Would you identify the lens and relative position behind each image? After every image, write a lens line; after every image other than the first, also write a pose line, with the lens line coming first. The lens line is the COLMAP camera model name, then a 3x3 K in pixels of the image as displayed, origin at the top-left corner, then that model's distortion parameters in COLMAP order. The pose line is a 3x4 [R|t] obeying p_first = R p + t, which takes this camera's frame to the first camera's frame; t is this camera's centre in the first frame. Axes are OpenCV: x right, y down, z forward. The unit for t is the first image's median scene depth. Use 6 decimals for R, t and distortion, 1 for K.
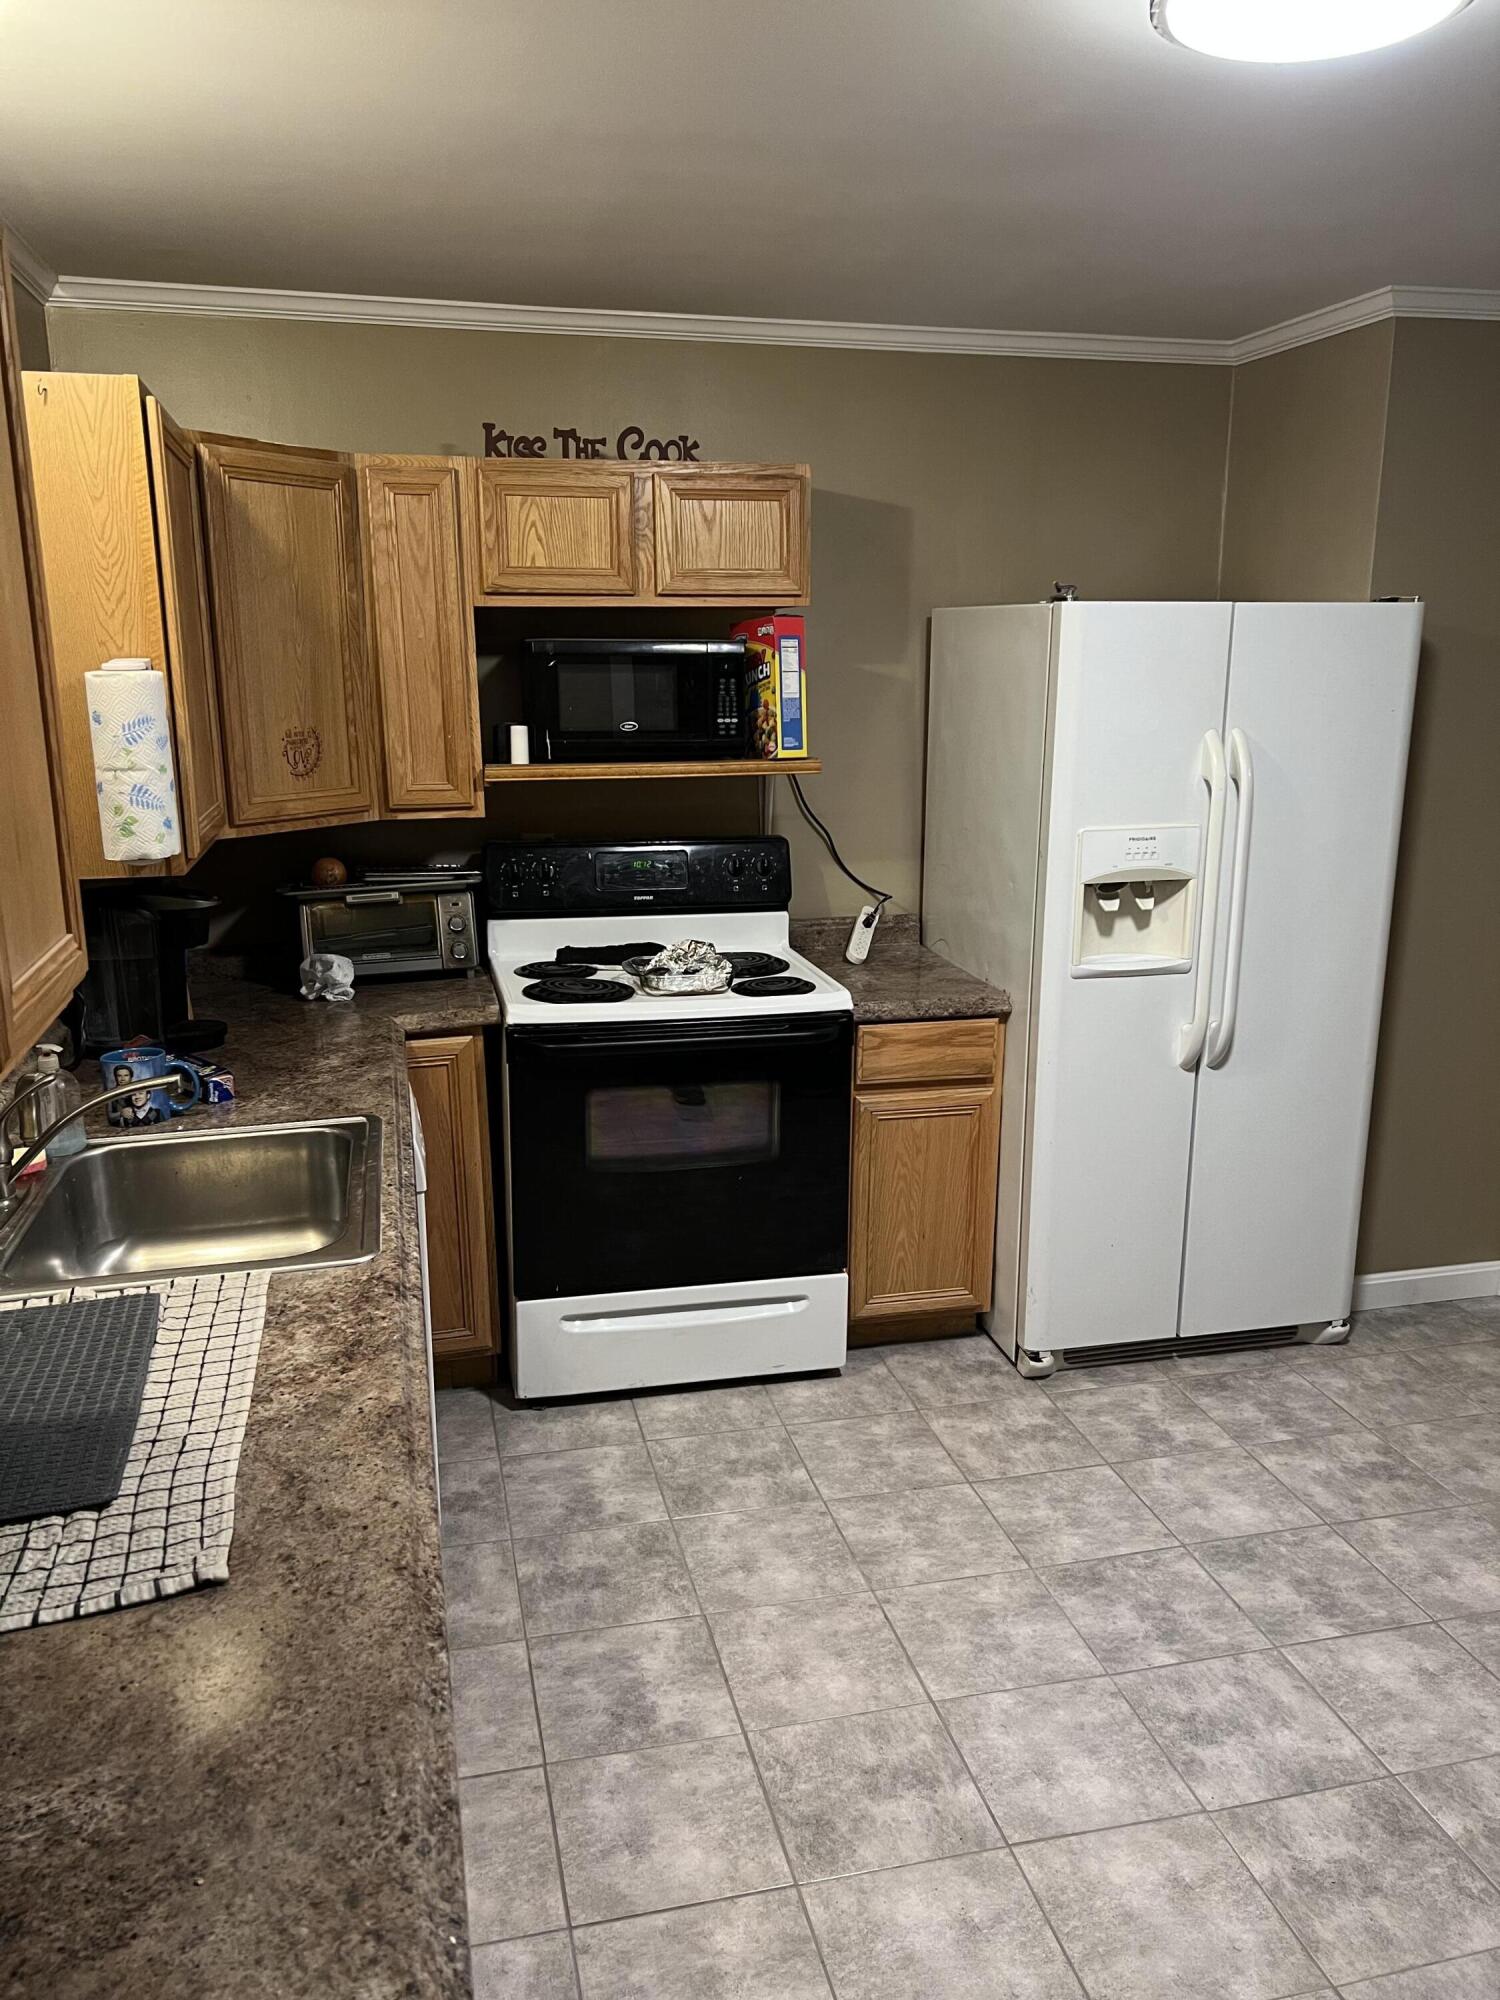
lens RADIAL K [[1495.2, 0, 748.0], [0, 1495.2, 1023.3], [0, 0, 1]] dist [0.049815, -0.065561]
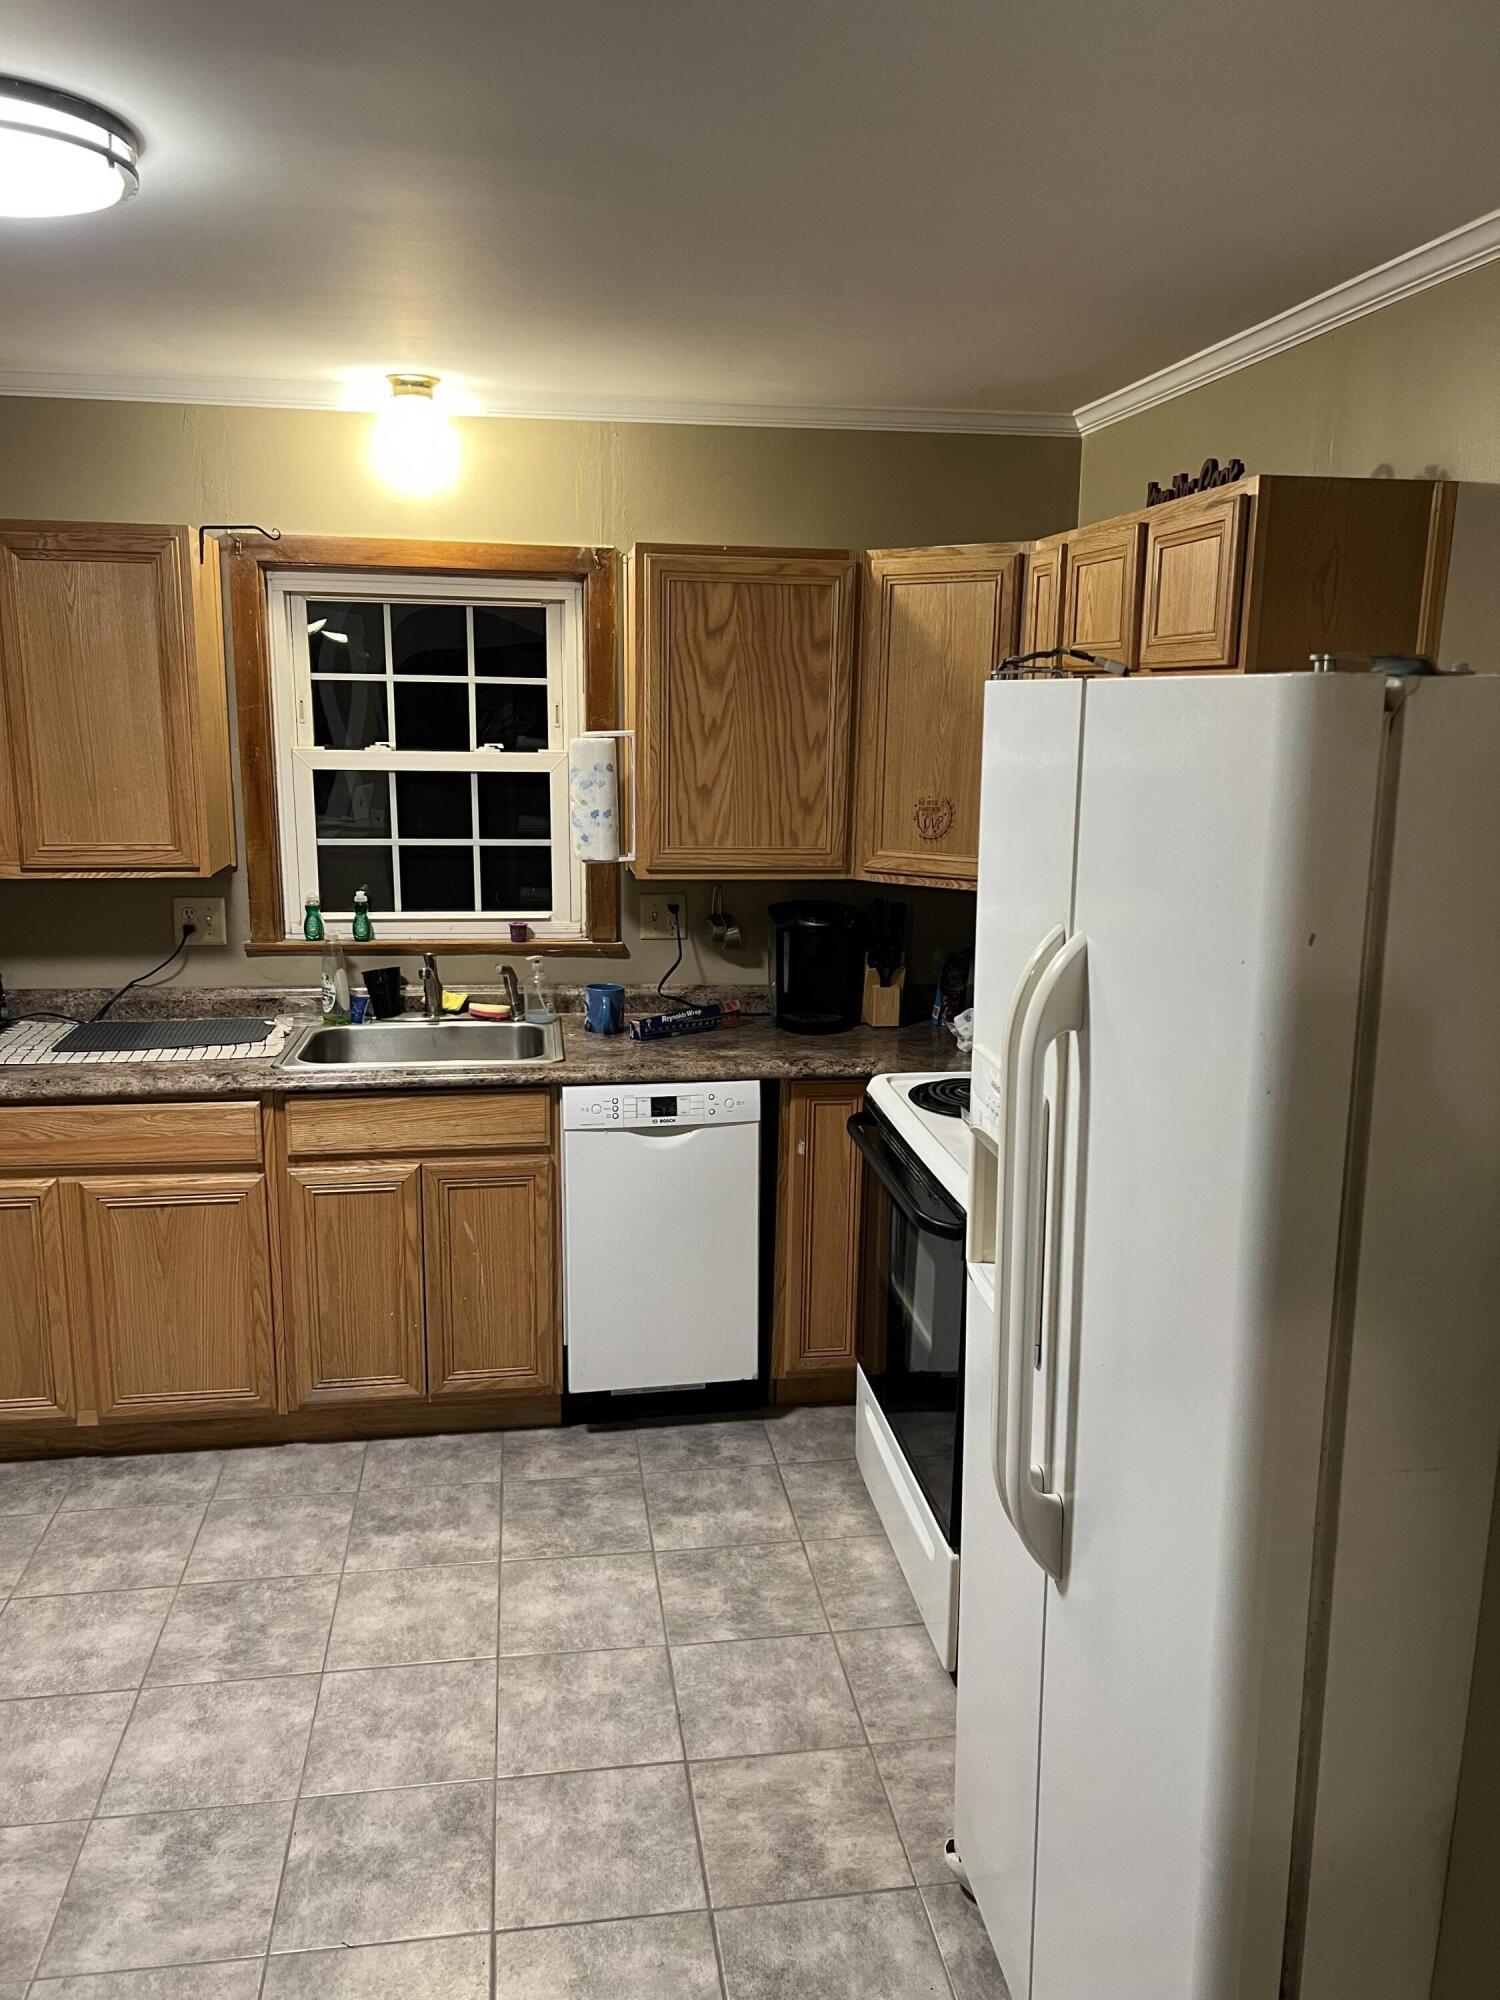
lens RADIAL K [[1494.2, 0, 758.3], [0, 1494.2, 1018.7], [0, 0, 1]] dist [0.052314, -0.070544]
pose [[-0.078798, 0.208658, -0.974809, 1.095380], [-0.250170, 0.942419, 0.221947, -0.334550], [0.964990, 0.261357, -0.022060, 1.228989]]
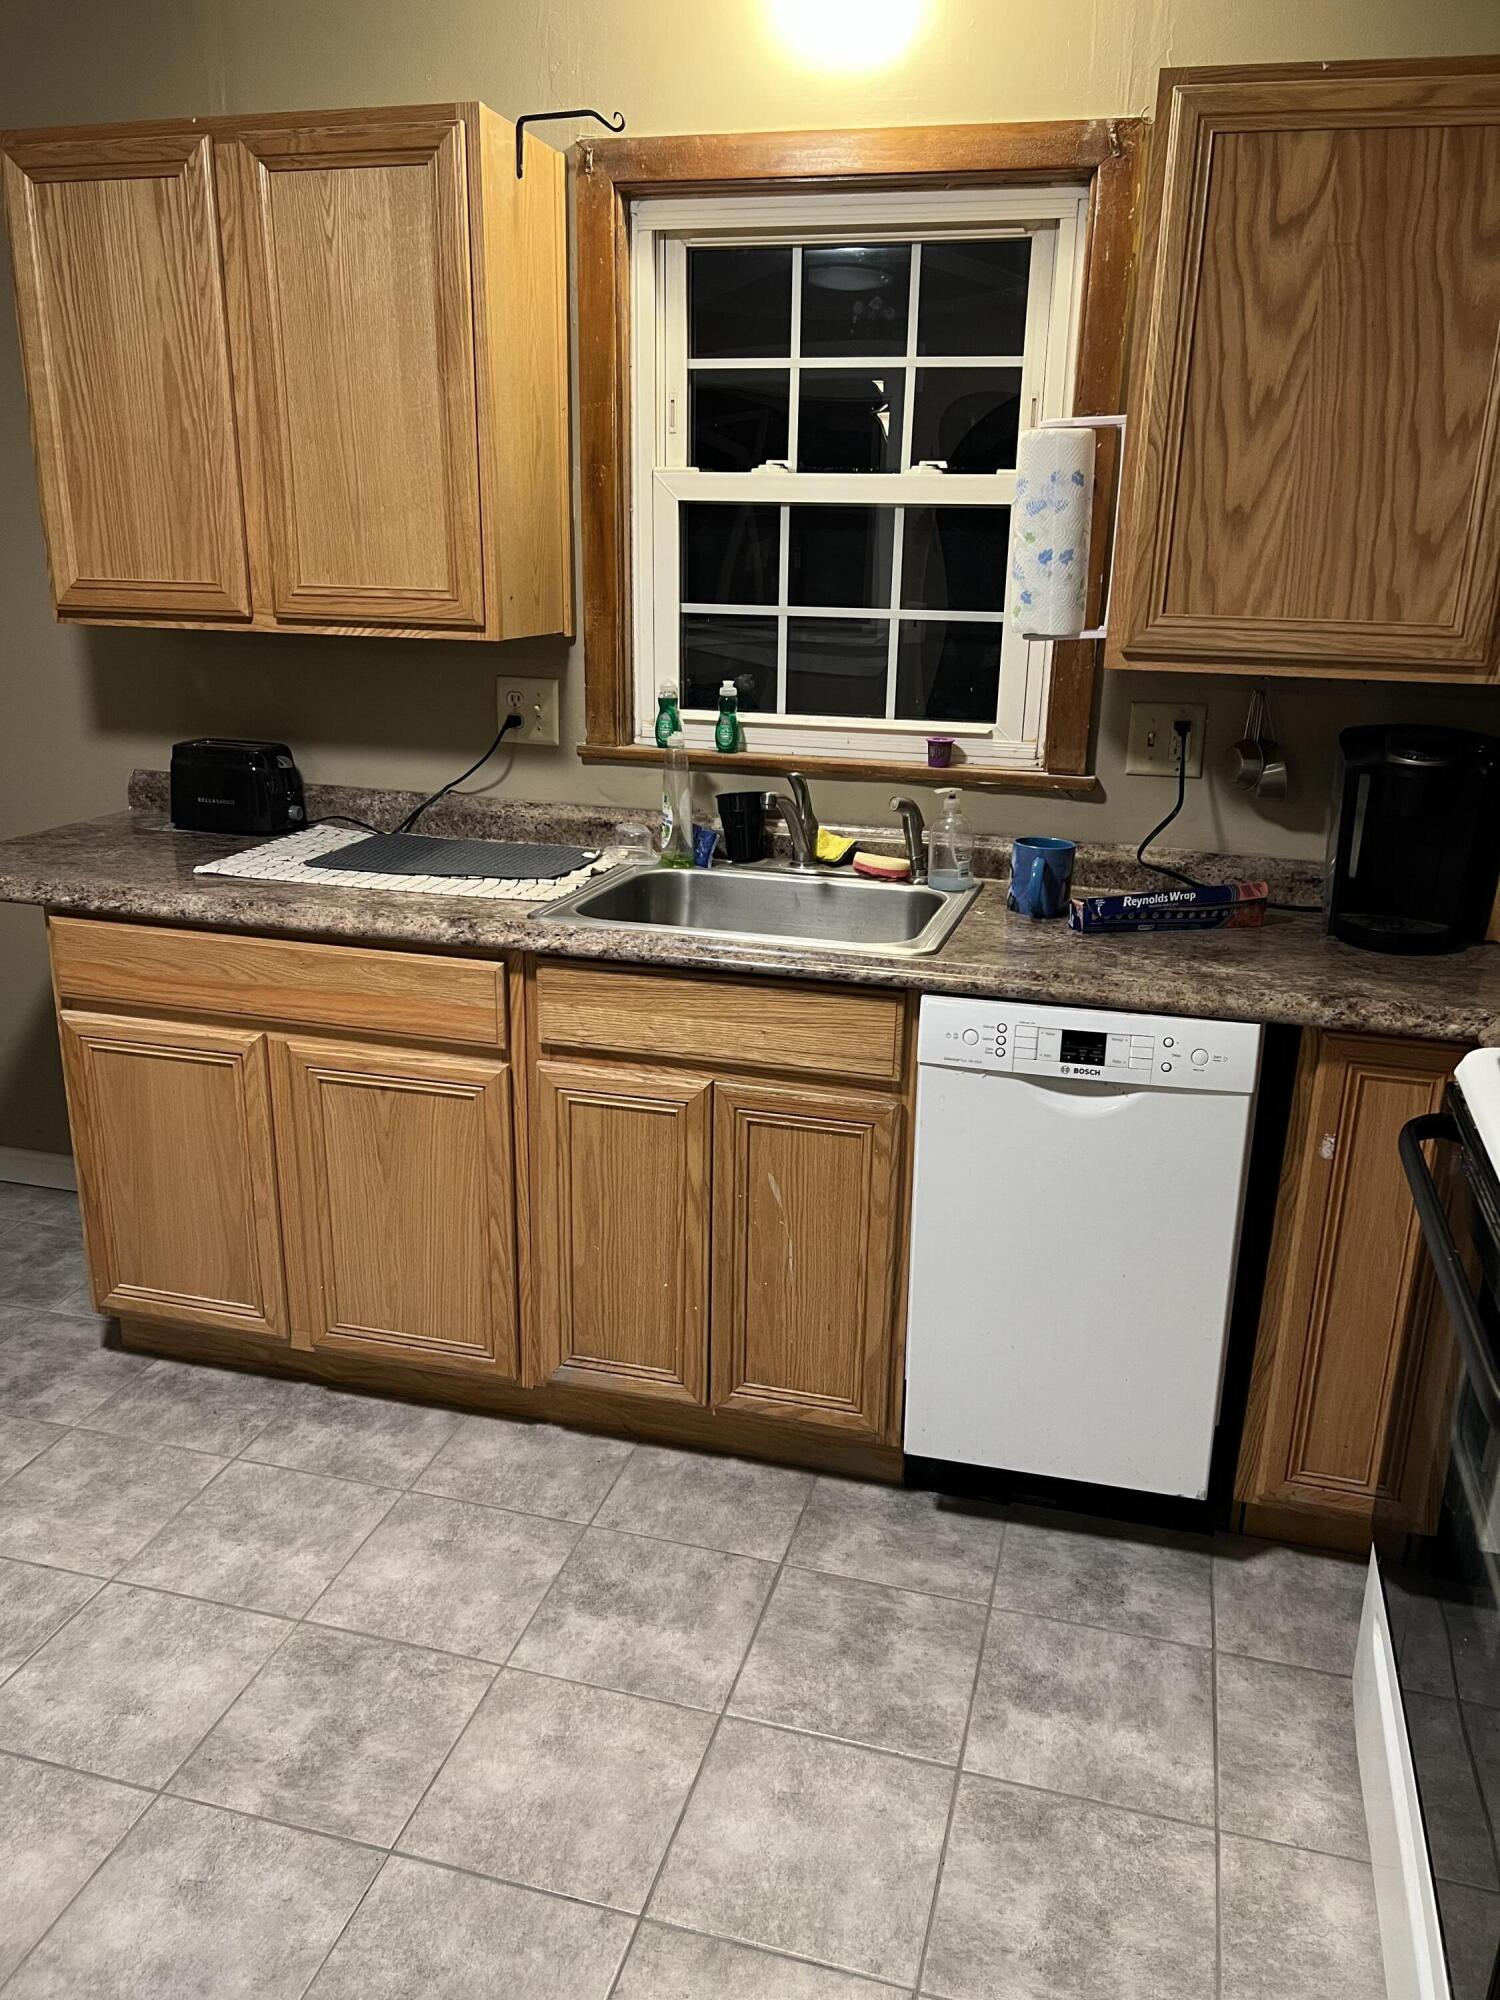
lens RADIAL K [[1494.2, 0, 758.3], [0, 1494.2, 1018.7], [0, 0, 1]] dist [0.052314, -0.070544]
pose [[-0.482788, 0.259323, -0.836461, 0.546979], [-0.225846, 0.885973, 0.405026, -0.239061], [0.846114, 0.384453, -0.369170, 1.284273]]
